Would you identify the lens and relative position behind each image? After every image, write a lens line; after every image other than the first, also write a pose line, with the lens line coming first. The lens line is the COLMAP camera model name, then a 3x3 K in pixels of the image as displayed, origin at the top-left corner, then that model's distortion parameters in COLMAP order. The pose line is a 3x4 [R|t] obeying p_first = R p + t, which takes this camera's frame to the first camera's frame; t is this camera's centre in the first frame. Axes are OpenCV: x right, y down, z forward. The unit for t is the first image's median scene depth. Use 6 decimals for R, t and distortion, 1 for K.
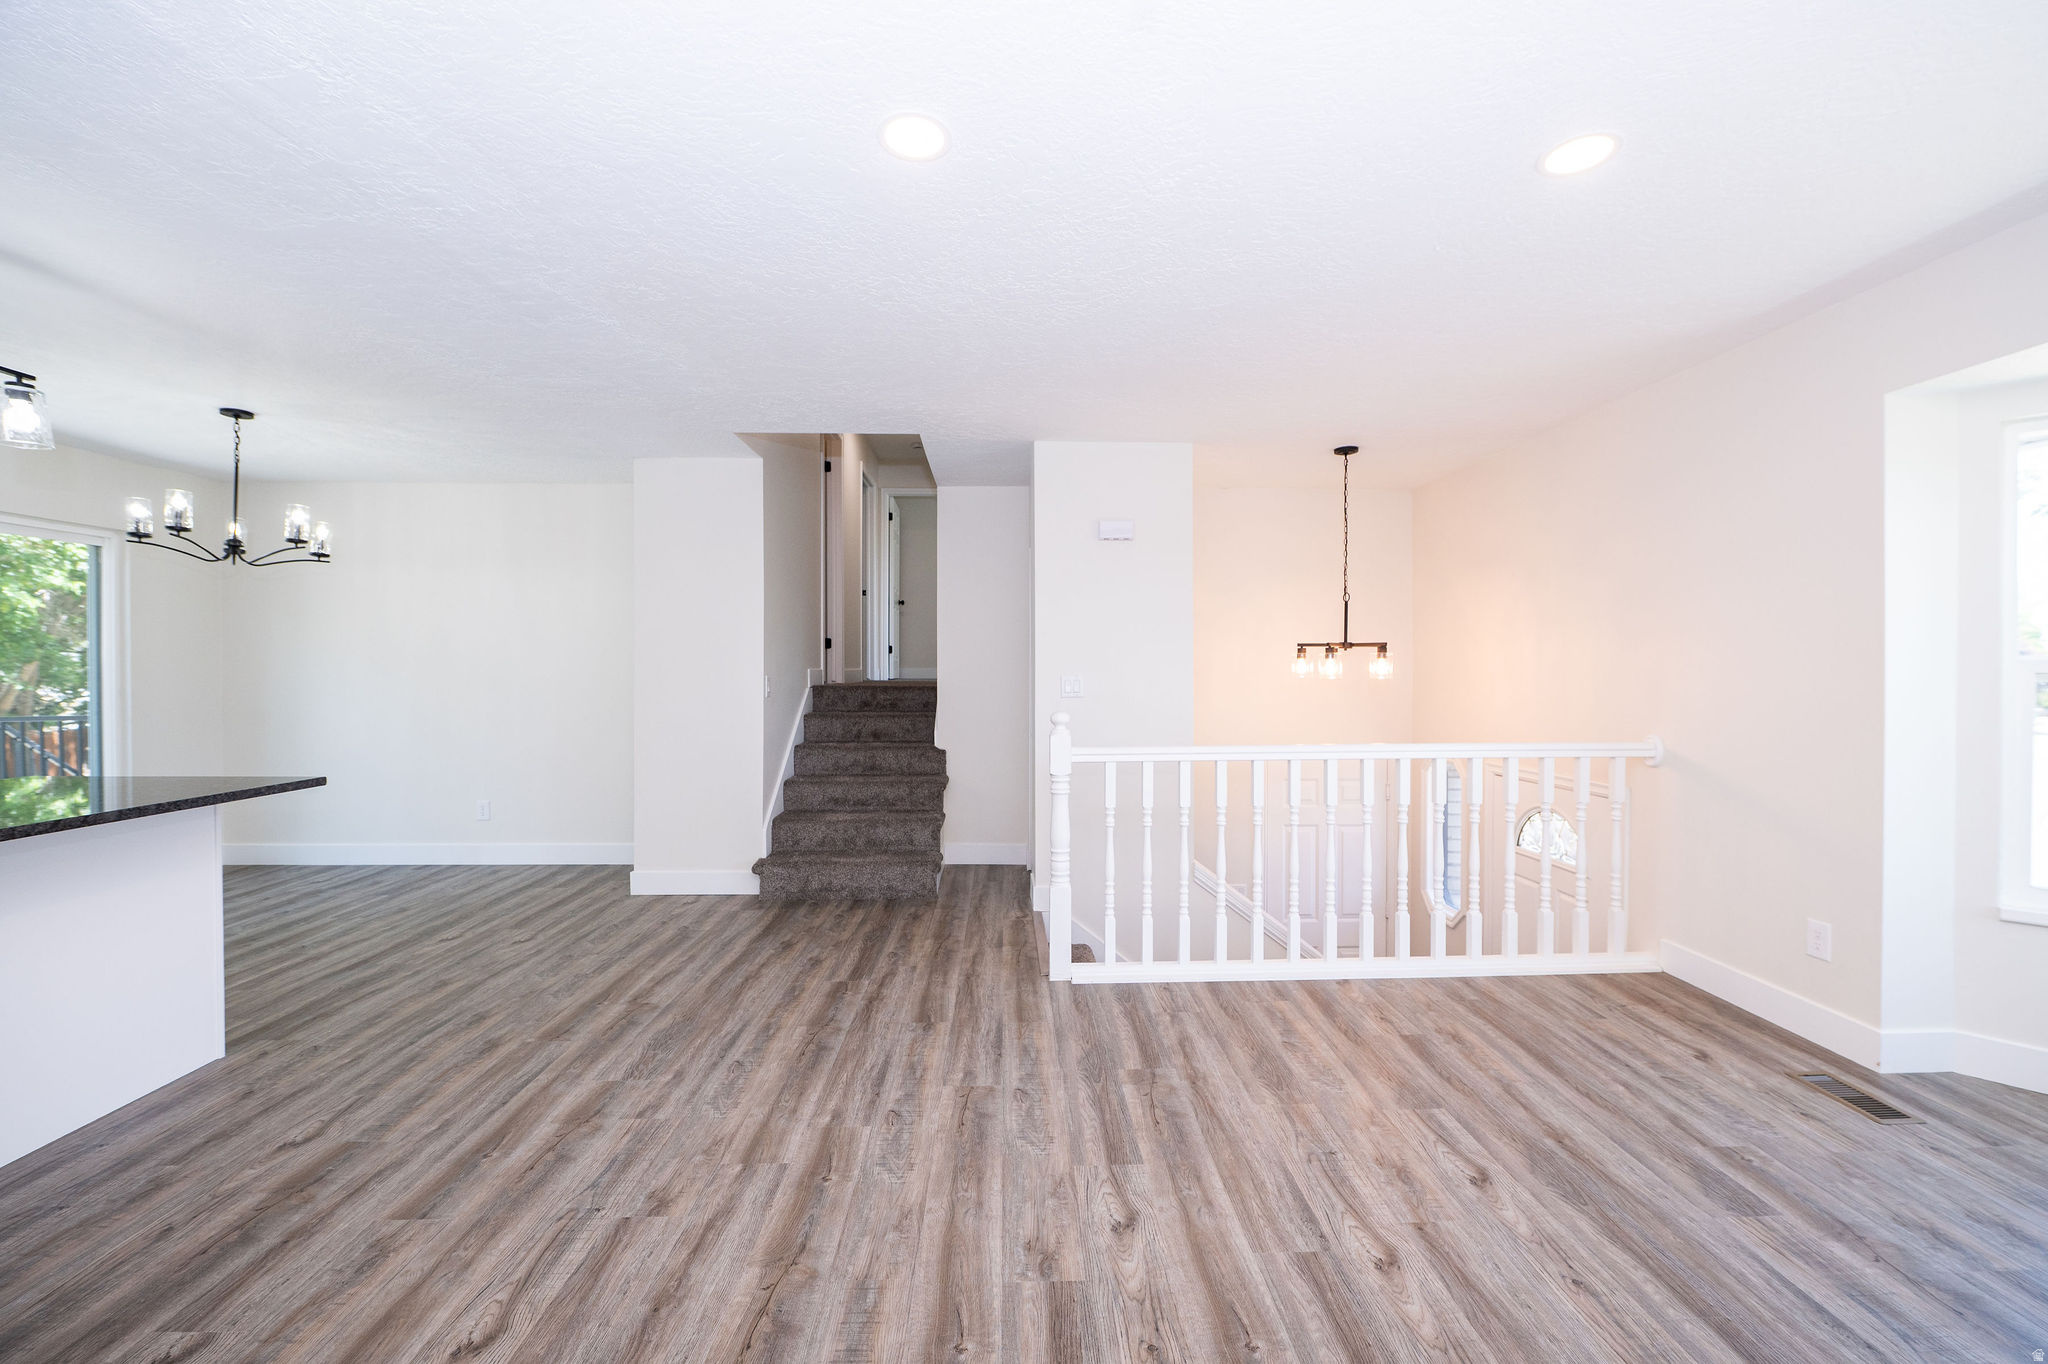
lens RADIAL K [[817.9, 0, 1027.3], [0, 817.9, 680.8], [0, 0, 1]] dist [-0.010970, -0.000310]
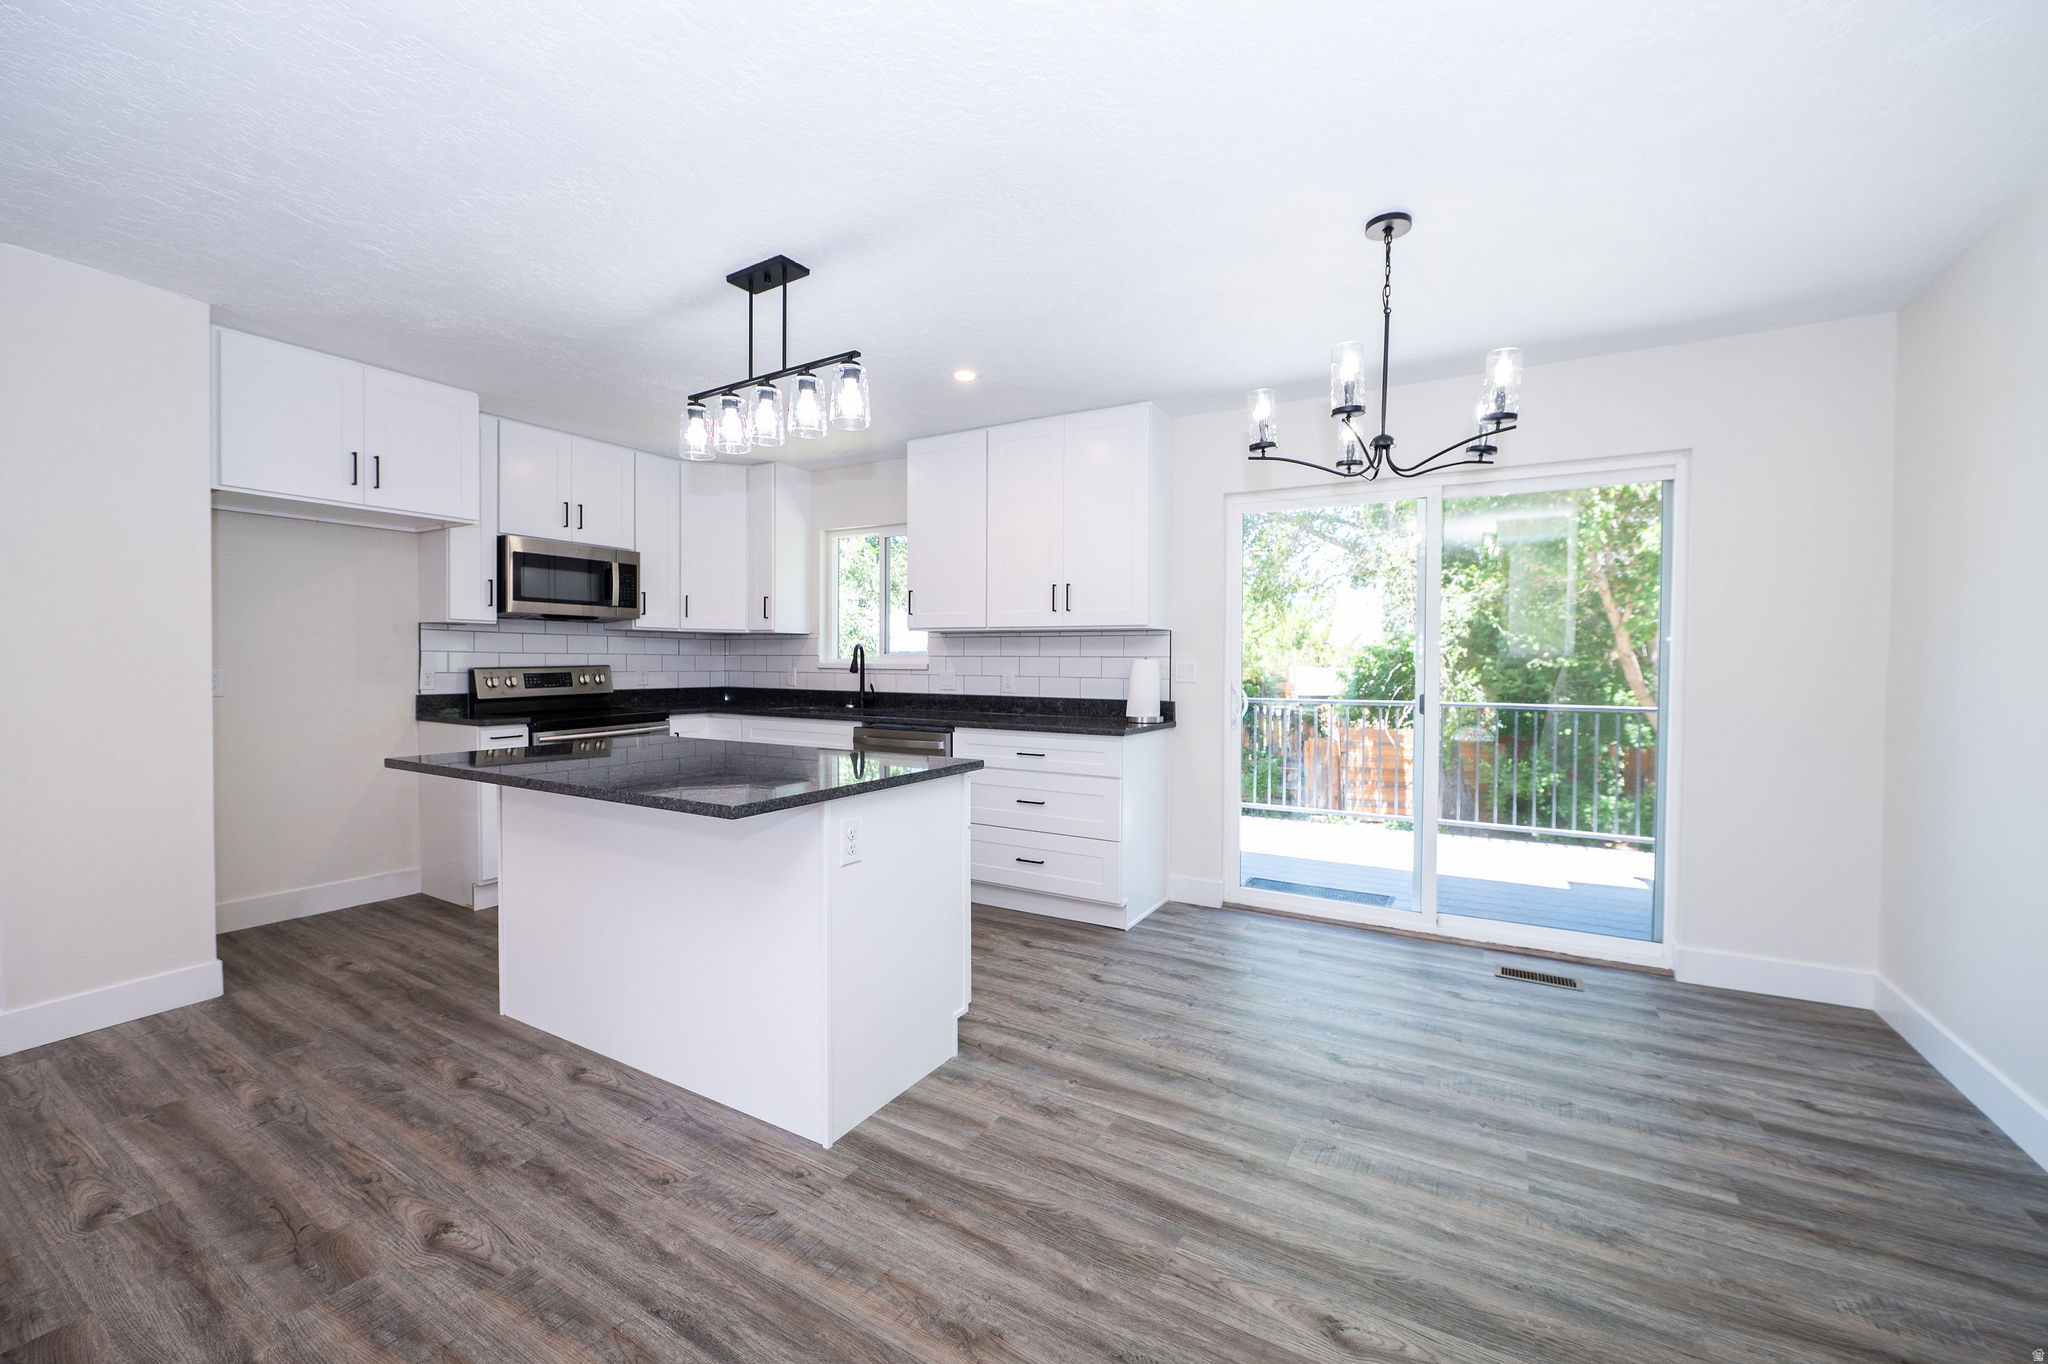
lens RADIAL K [[817.9, 0, 1041.8], [0, 817.9, 672.6], [0, 0, 1]] dist [-0.010970, -0.000310]
pose [[-0.528845, 0.003223, -0.848712, -0.351657], [-0.019143, 0.999693, 0.015724, -0.000566], [0.848503, 0.024562, -0.528621, 1.222571]]
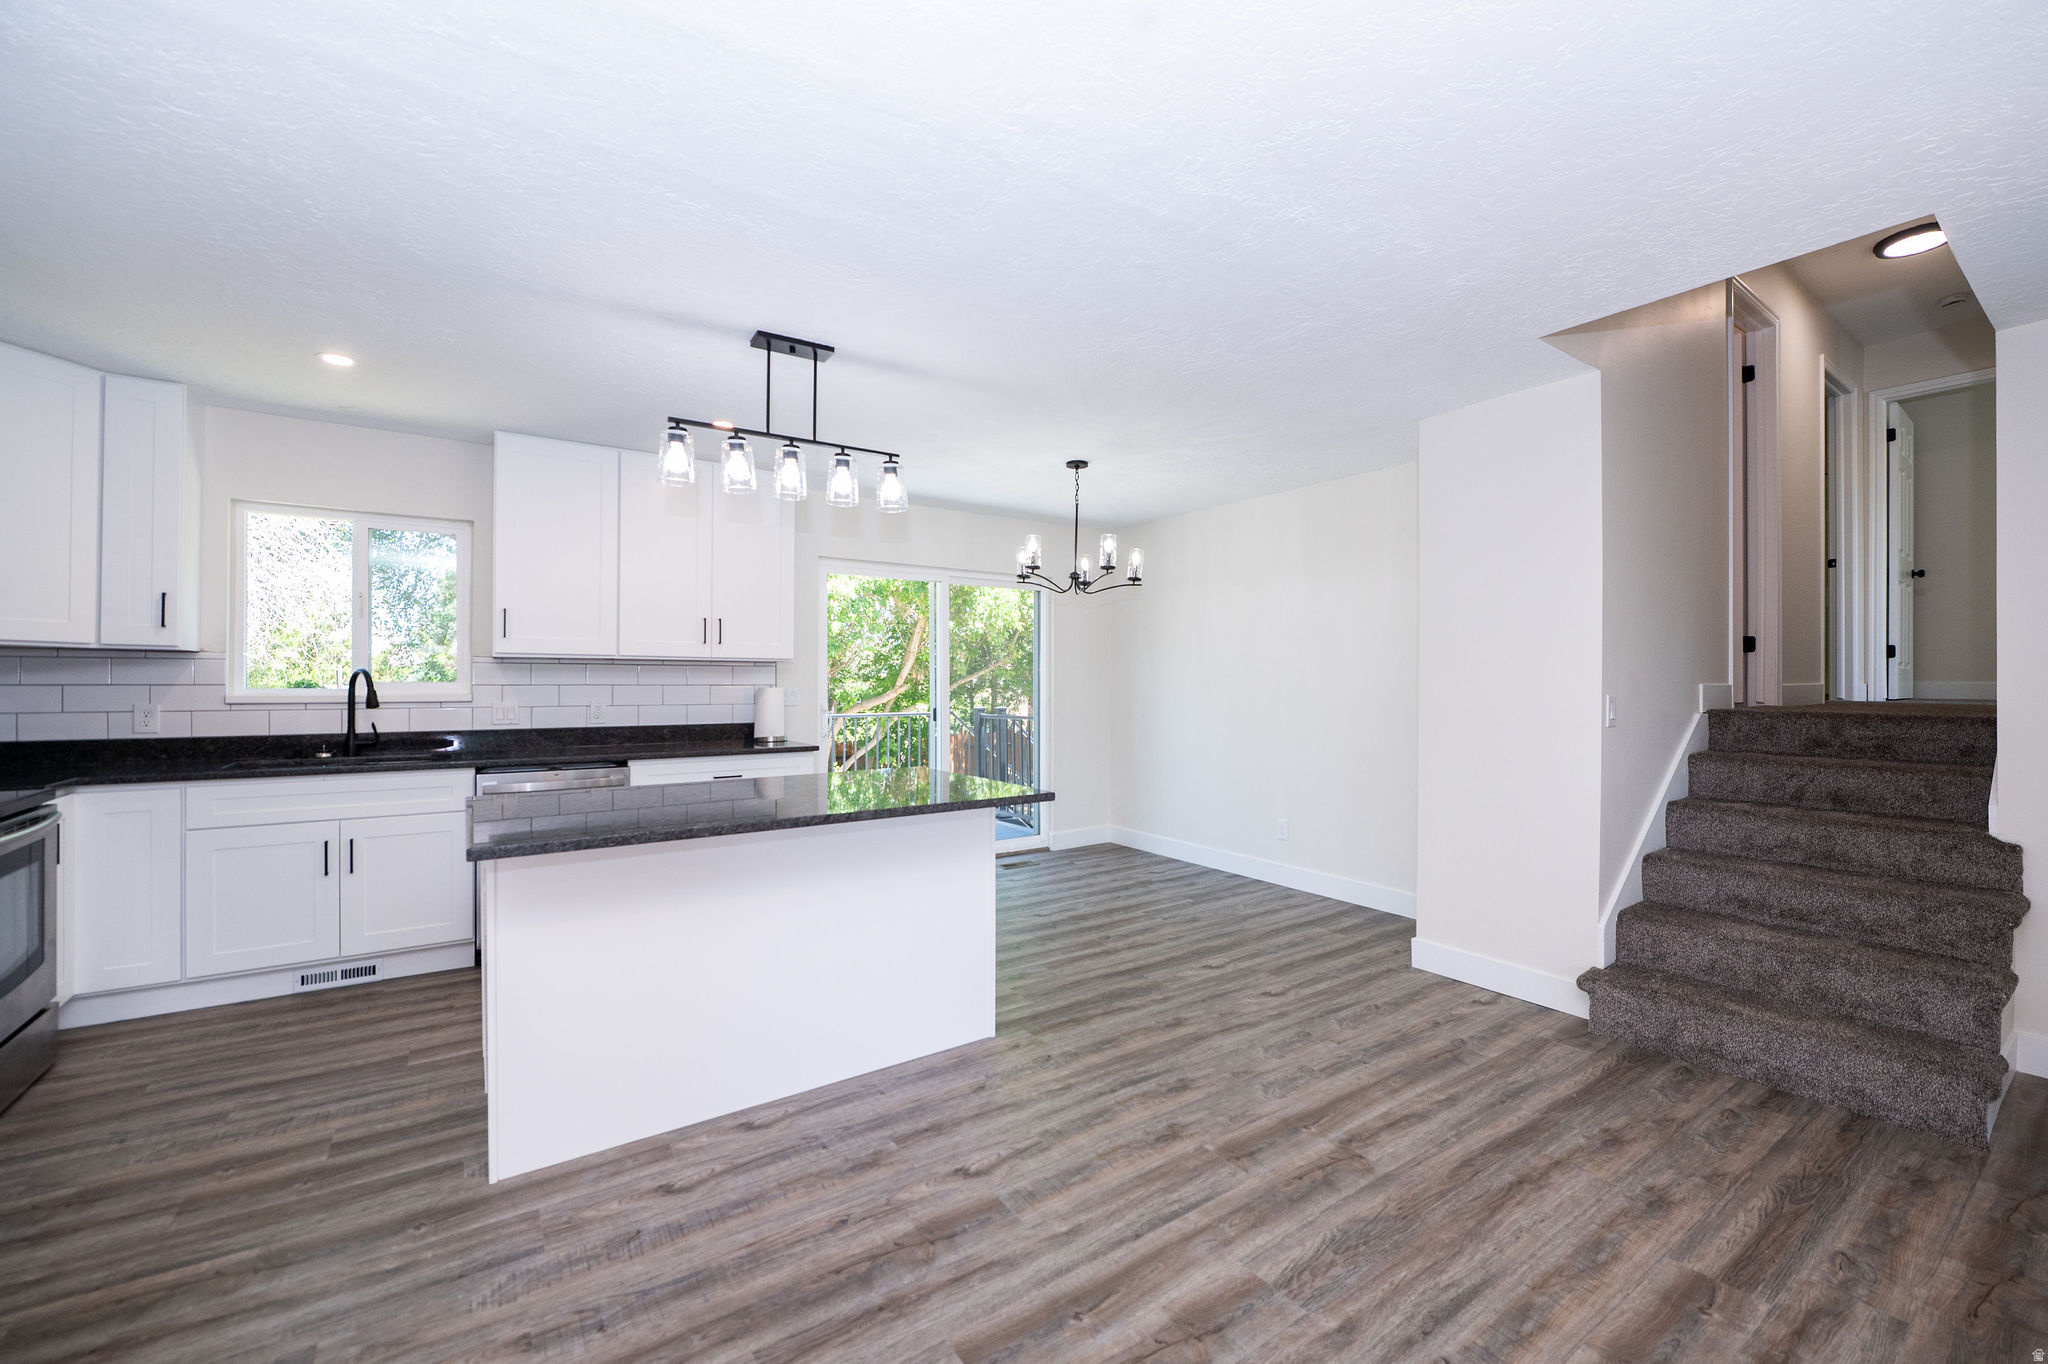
lens RADIAL K [[817.9, 0, 1031.1], [0, 817.9, 682.2], [0, 0, 1]] dist [-0.010970, -0.000310]
pose [[0.543902, 0.001242, -0.839148, -0.025465], [-0.012172, 0.999905, -0.006409, -0.009068], [0.839060, 0.013700, 0.543866, 0.334064]]
